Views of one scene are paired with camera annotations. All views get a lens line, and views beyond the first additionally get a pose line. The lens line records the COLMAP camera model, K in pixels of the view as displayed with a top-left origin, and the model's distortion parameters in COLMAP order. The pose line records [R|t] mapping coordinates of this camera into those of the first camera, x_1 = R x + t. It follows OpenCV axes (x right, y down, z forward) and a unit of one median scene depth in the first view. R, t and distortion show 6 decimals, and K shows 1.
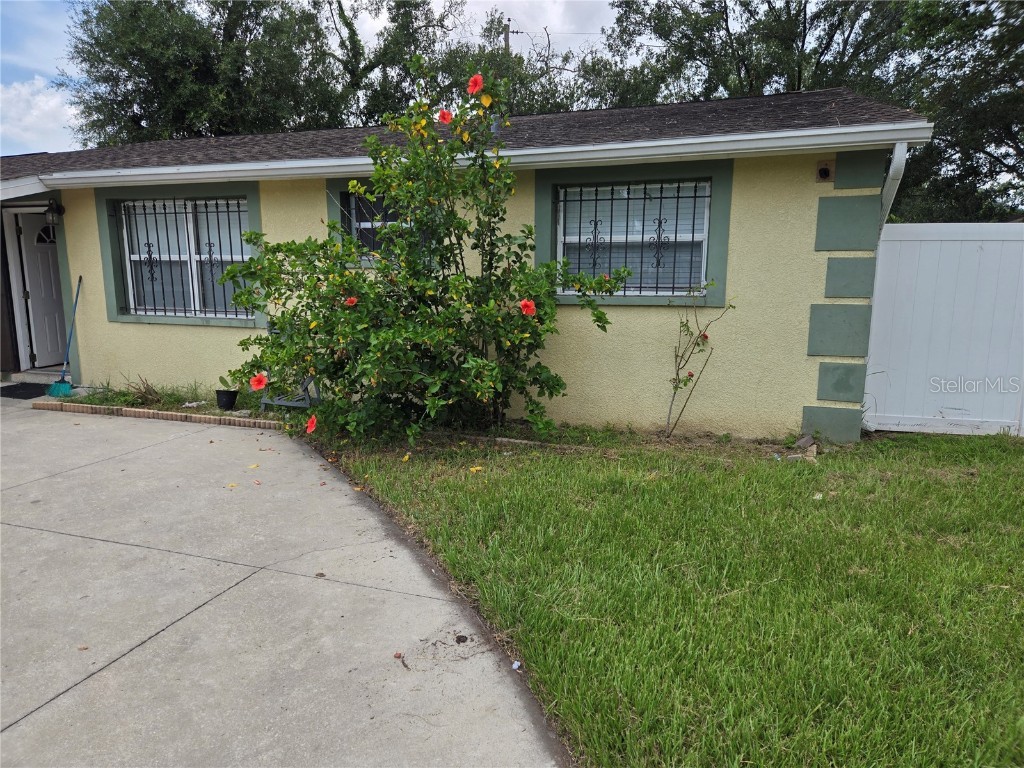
lens RADIAL K [[690.9, 0, 520.4], [0, 690.9, 379.2], [0, 0, 1]] dist [0.089235, -0.071572]
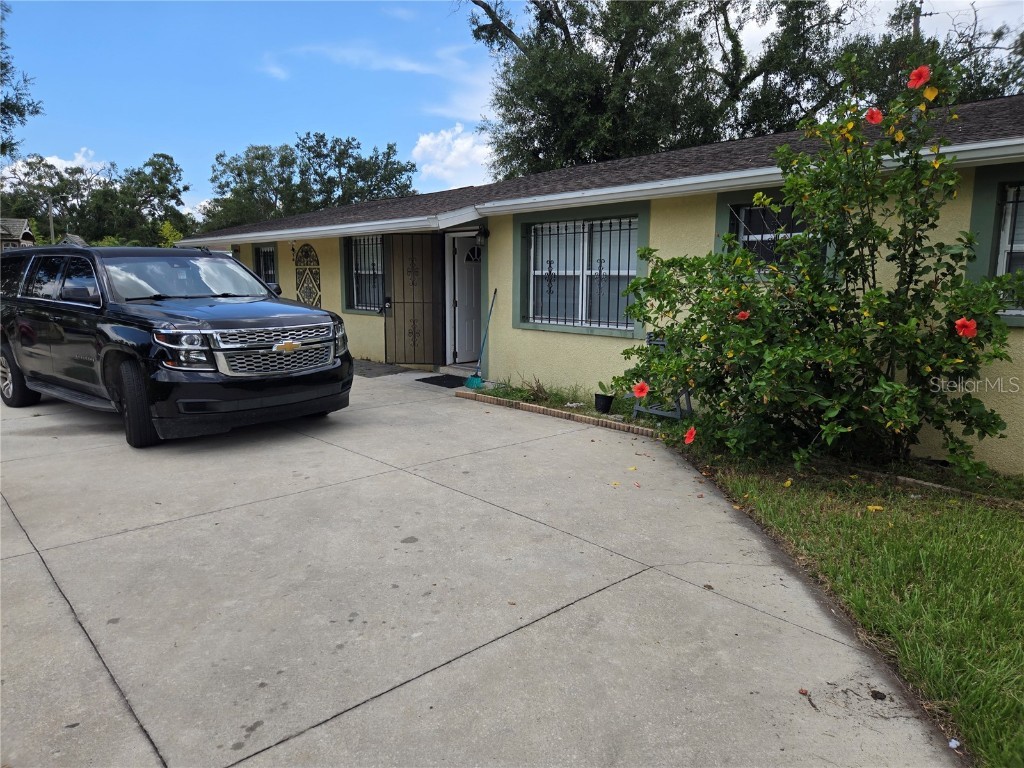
lens RADIAL K [[693.2, 0, 512.0], [0, 693.2, 384.0], [0, 0, 1]] dist [0.091872, -0.082438]
pose [[0.878710, 0.079514, -0.470687, -0.055534], [-0.086159, 0.996254, 0.007452, 0.004534], [0.469516, 0.034006, 0.882269, -0.020336]]
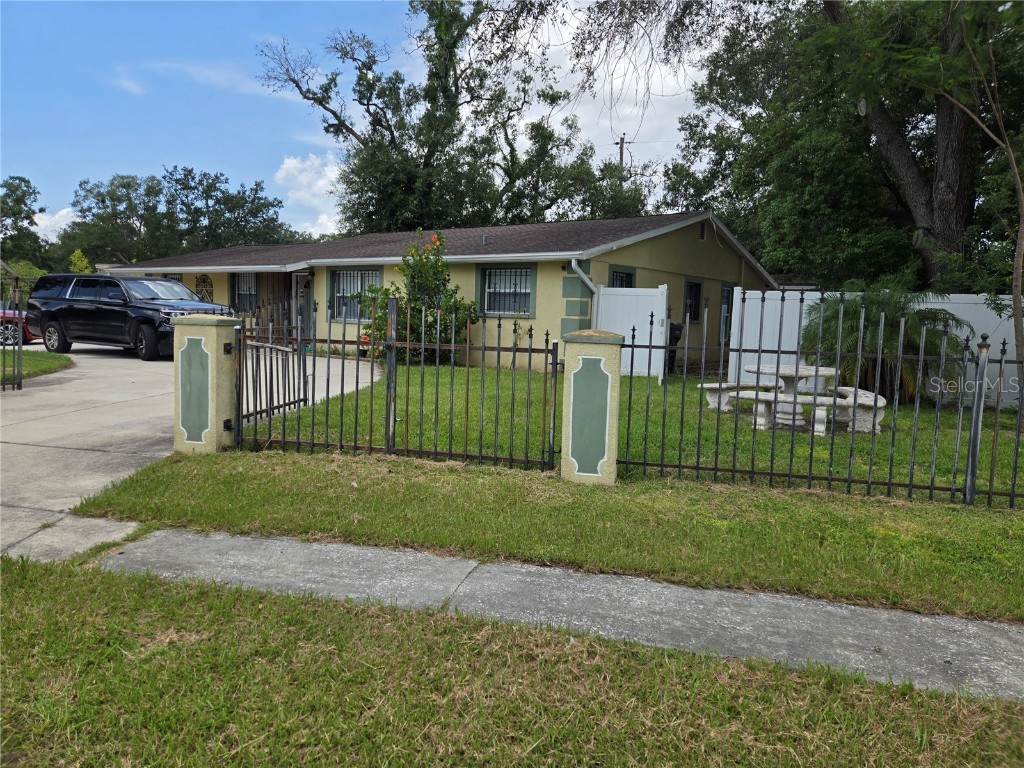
lens RADIAL K [[693.2, 0, 512.0], [0, 693.2, 384.0], [0, 0, 1]] dist [0.091872, -0.082438]
pose [[0.949193, 0.065559, -0.307790, 1.203159], [-0.087110, 0.994578, -0.056793, 0.332617], [0.302398, 0.080719, 0.949758, -1.644192]]
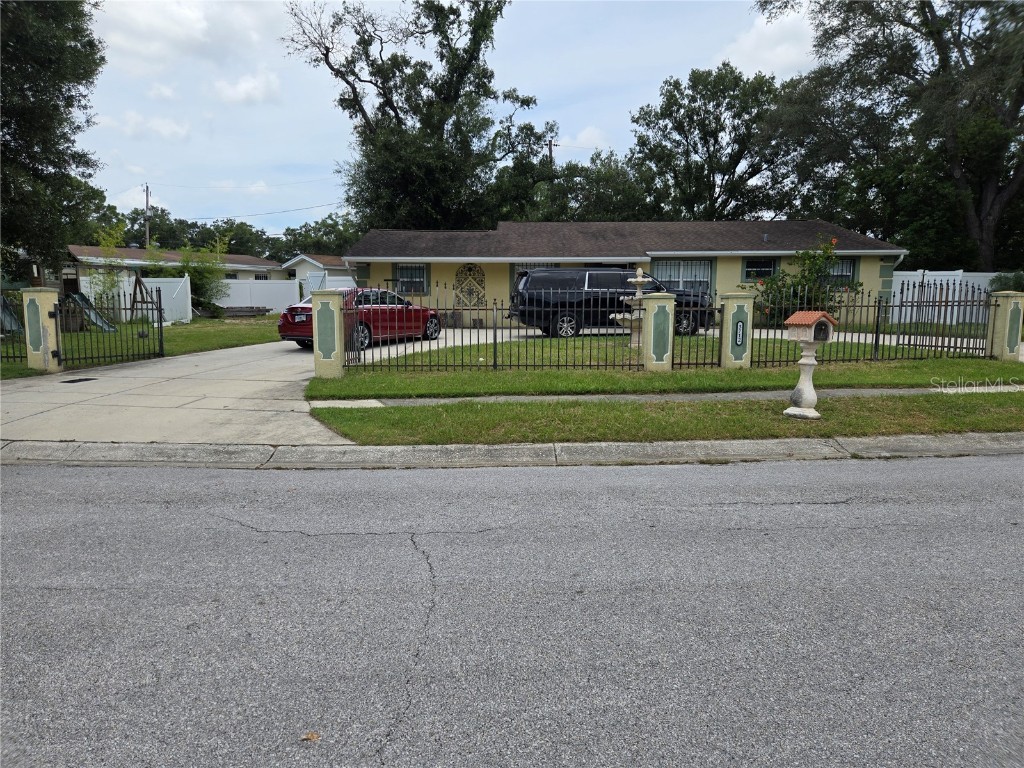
lens RADIAL K [[723.1, 0, 498.6], [0, 723.1, 385.9], [0, 0, 1]] dist [0.101832, -0.104036]
pose [[0.942053, -0.039095, 0.333177, -3.635797], [0.052988, 0.998059, -0.032709, 0.545255], [-0.331252, 0.048469, 0.942297, -2.659709]]
